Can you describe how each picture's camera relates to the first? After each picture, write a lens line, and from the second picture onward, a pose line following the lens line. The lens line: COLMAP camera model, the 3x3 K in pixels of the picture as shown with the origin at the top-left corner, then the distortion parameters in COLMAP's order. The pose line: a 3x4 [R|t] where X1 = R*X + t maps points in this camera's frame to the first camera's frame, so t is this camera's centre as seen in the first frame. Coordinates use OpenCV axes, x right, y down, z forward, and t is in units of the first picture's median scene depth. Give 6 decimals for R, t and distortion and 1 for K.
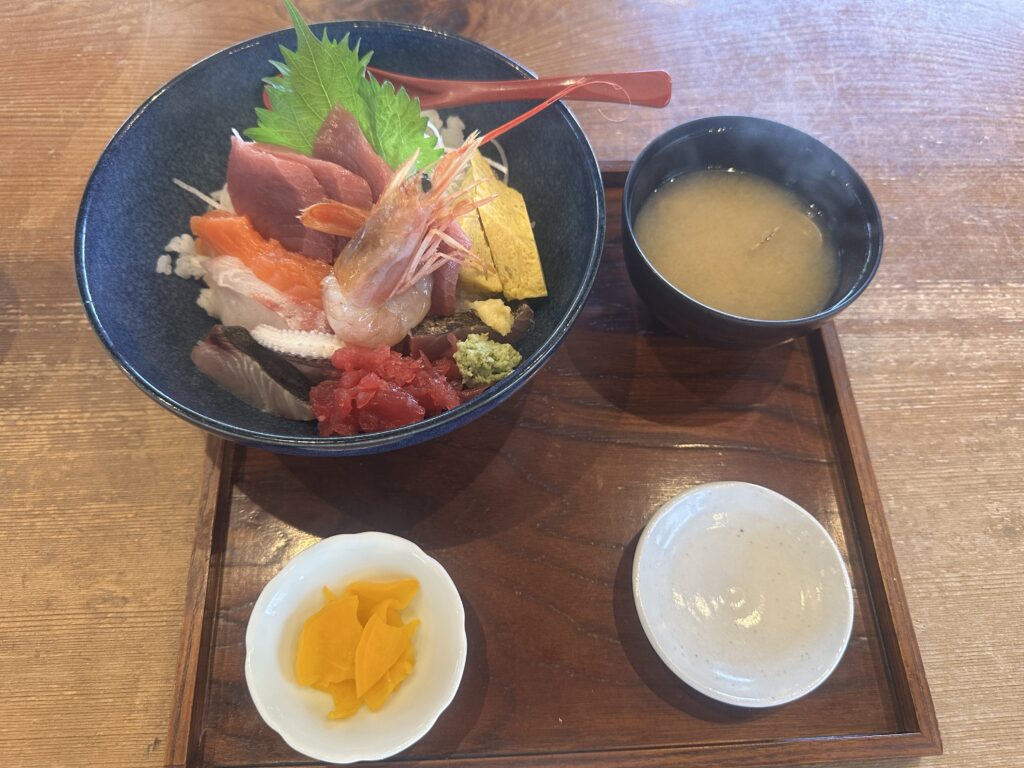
lens RADIAL K [[710.5, 0, 512.0], [0, 710.5, 384.0], [0, 0, 1]] dist [0.076761, -0.245527]
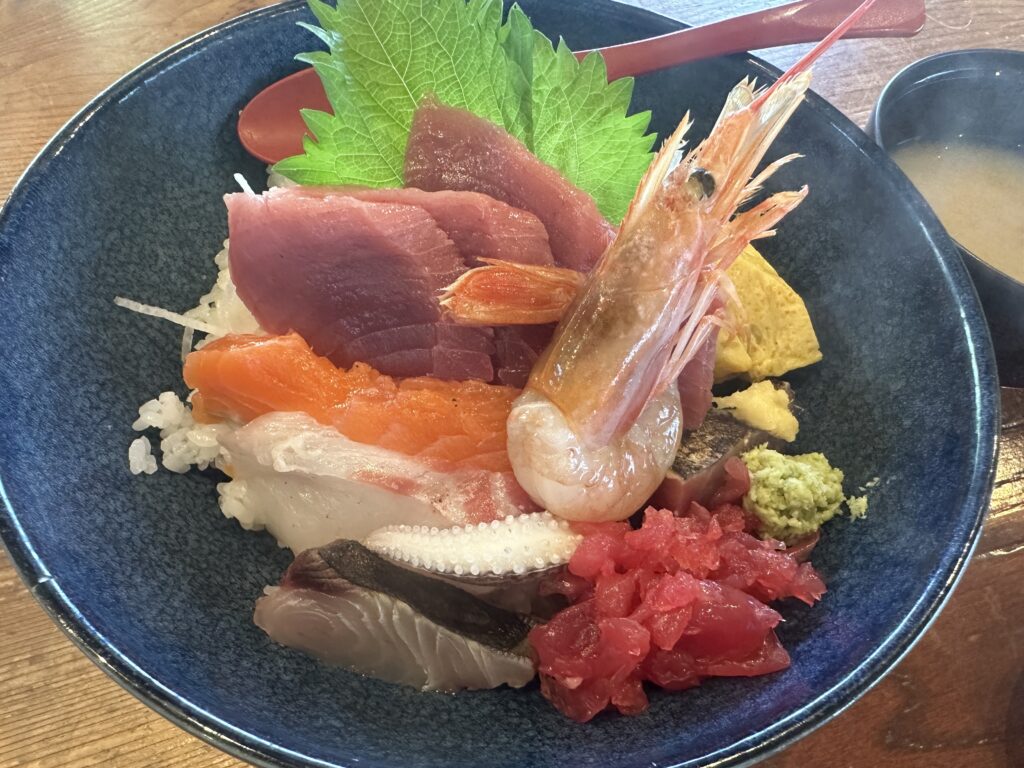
lens RADIAL K [[753.2, 0, 511.8], [0, 753.2, 444.0], [0, 0, 1]] dist [0.036326, -0.114635]
pose [[0.962325, -0.226499, 0.150429, -0.324708], [0.234404, 0.971441, -0.036846, -0.097241], [-0.137787, 0.070719, 0.987934, 0.435891]]
